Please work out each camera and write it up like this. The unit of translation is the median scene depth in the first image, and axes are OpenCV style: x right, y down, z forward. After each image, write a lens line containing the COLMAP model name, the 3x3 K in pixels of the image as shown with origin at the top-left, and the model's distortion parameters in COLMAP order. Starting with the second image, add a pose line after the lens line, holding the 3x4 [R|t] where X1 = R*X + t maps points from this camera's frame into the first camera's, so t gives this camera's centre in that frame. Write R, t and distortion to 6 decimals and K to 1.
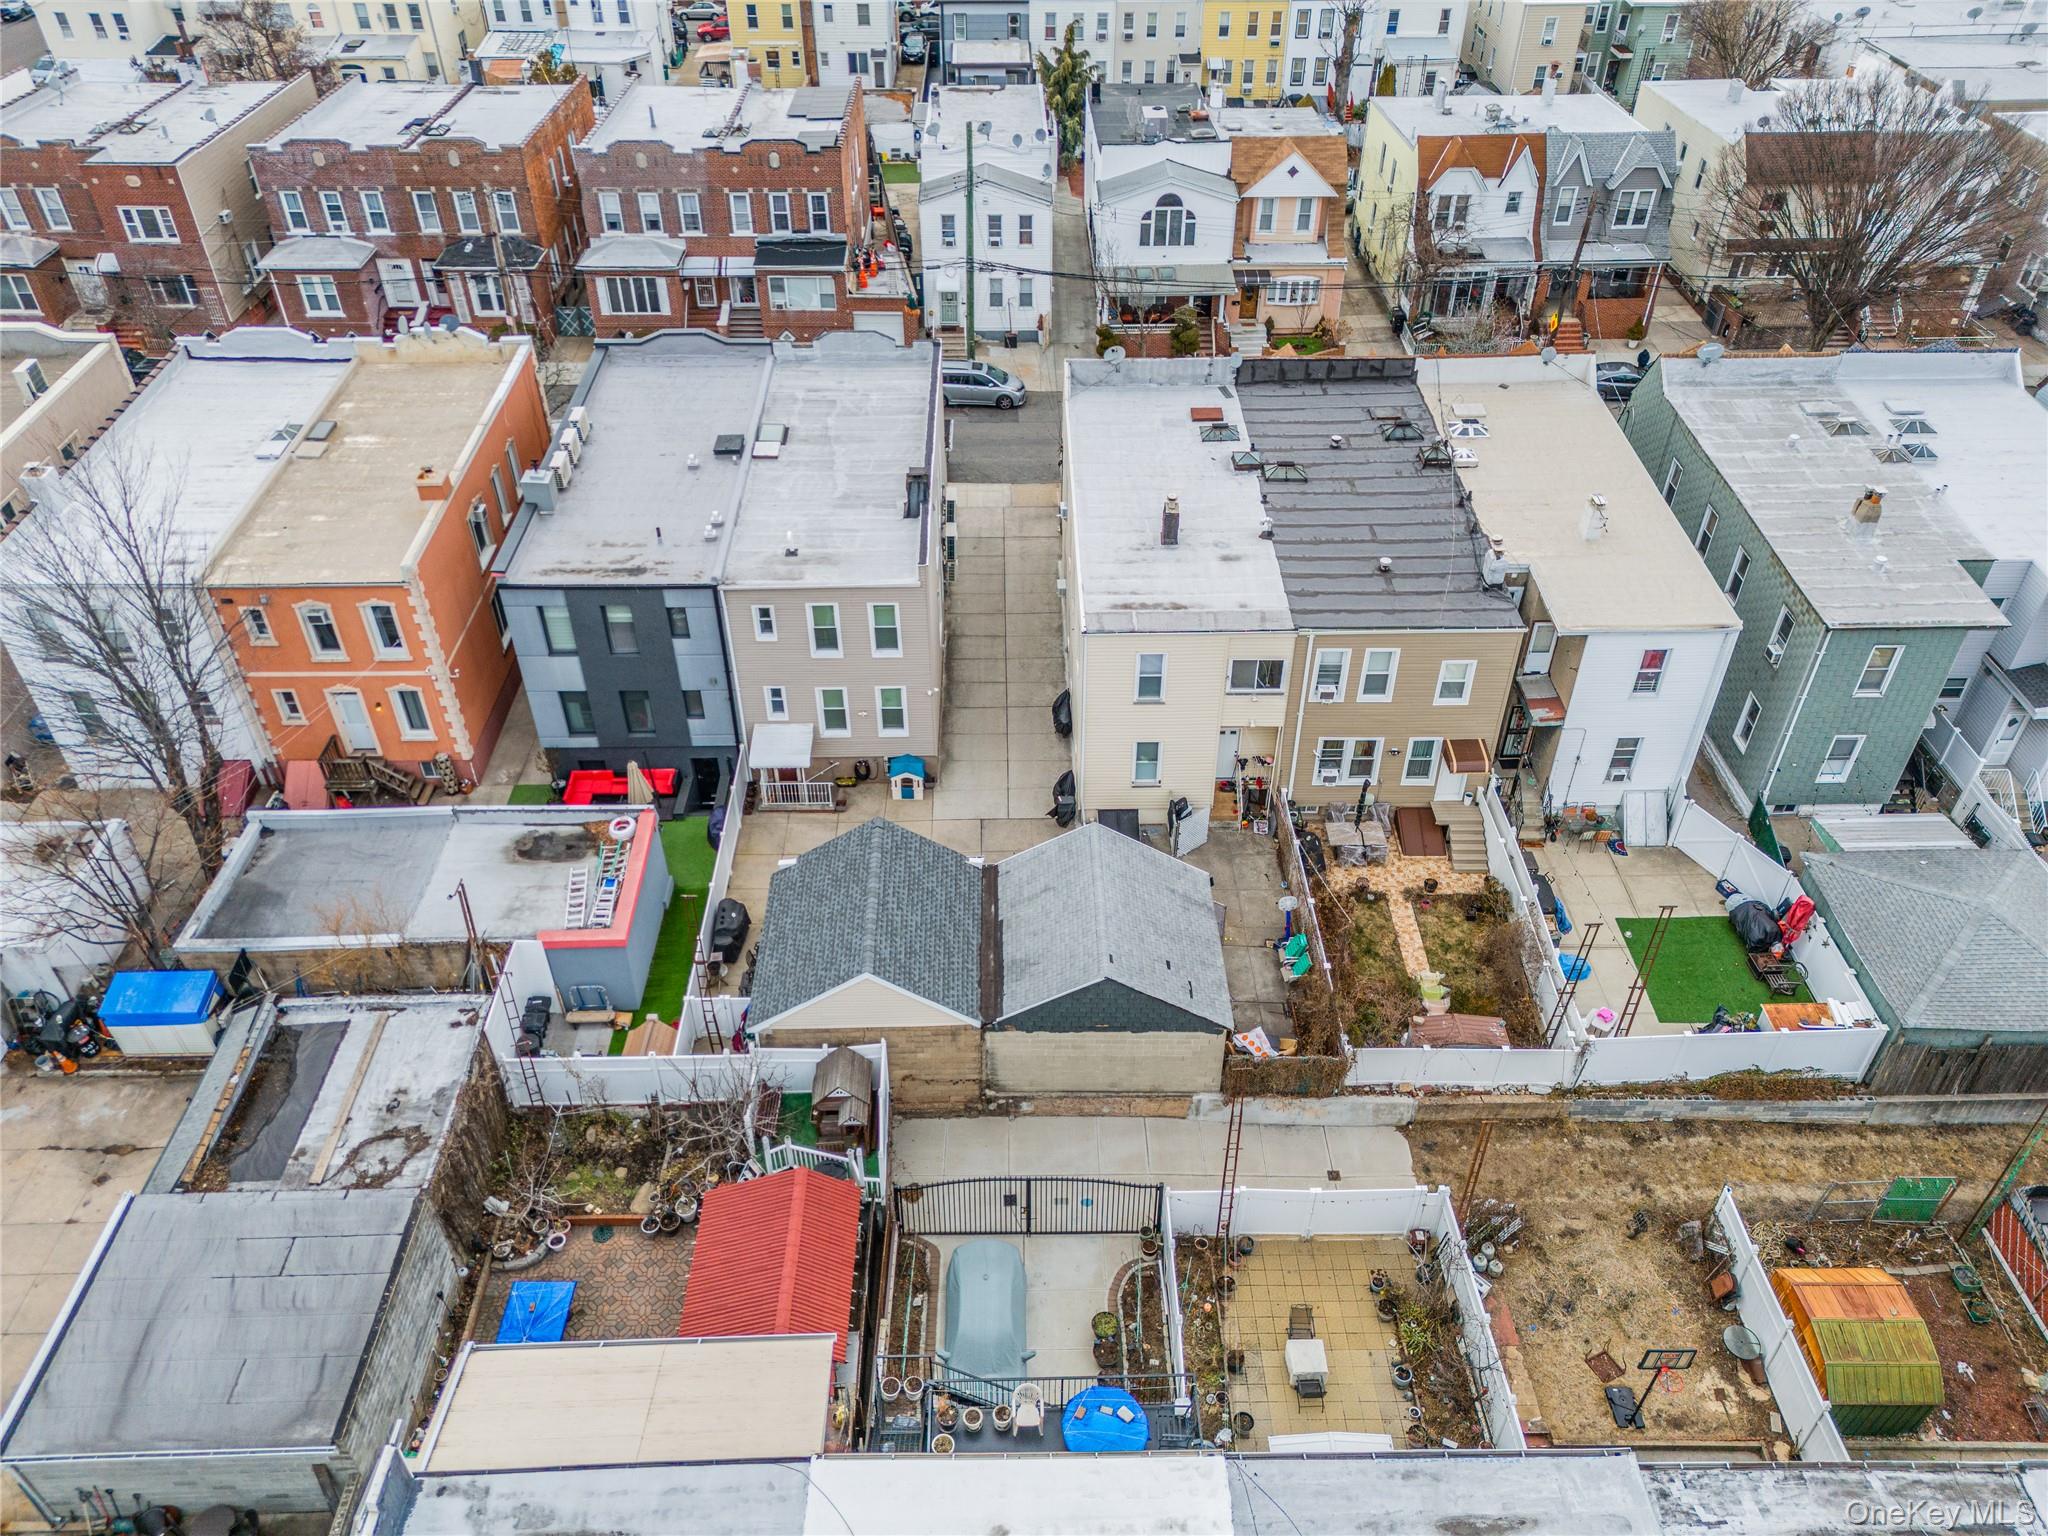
lens RADIAL K [[1469.9, 0, 1016.8], [0, 1469.9, 772.1], [0, 0, 1]] dist [0.083392, -0.007735]
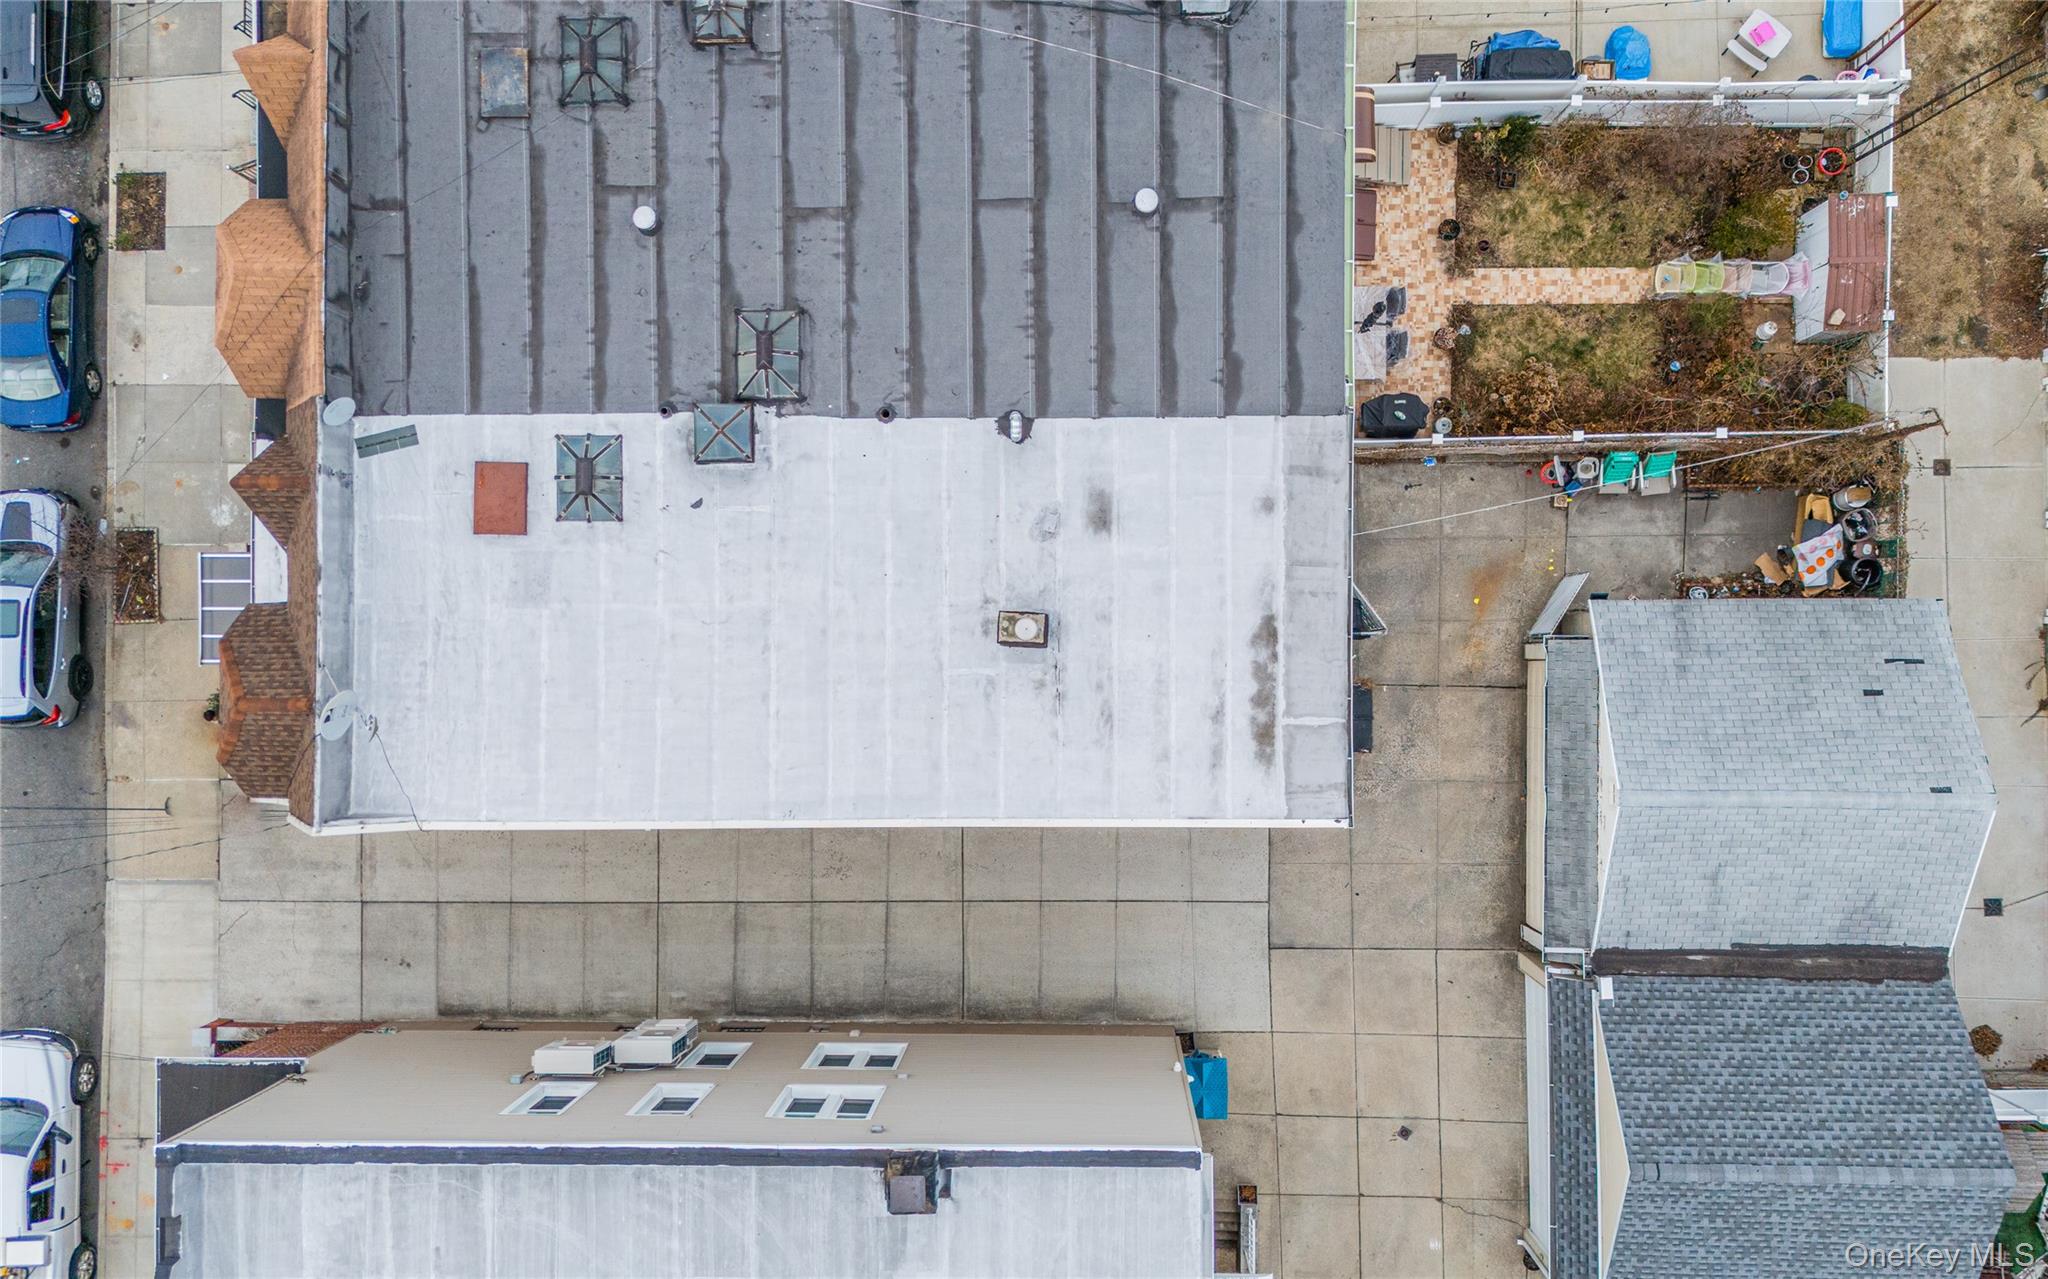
lens RADIAL K [[1690.3, 0, 1007.8], [0, 1690.3, 648.5], [0, 0, 1]] dist [0.073362, -0.009424]
pose [[0.008119, -0.999932, 0.008319, 0.095697], [0.681964, 0.011622, 0.731294, -0.583171], [-0.731341, -0.000264, 0.682012, 0.647918]]
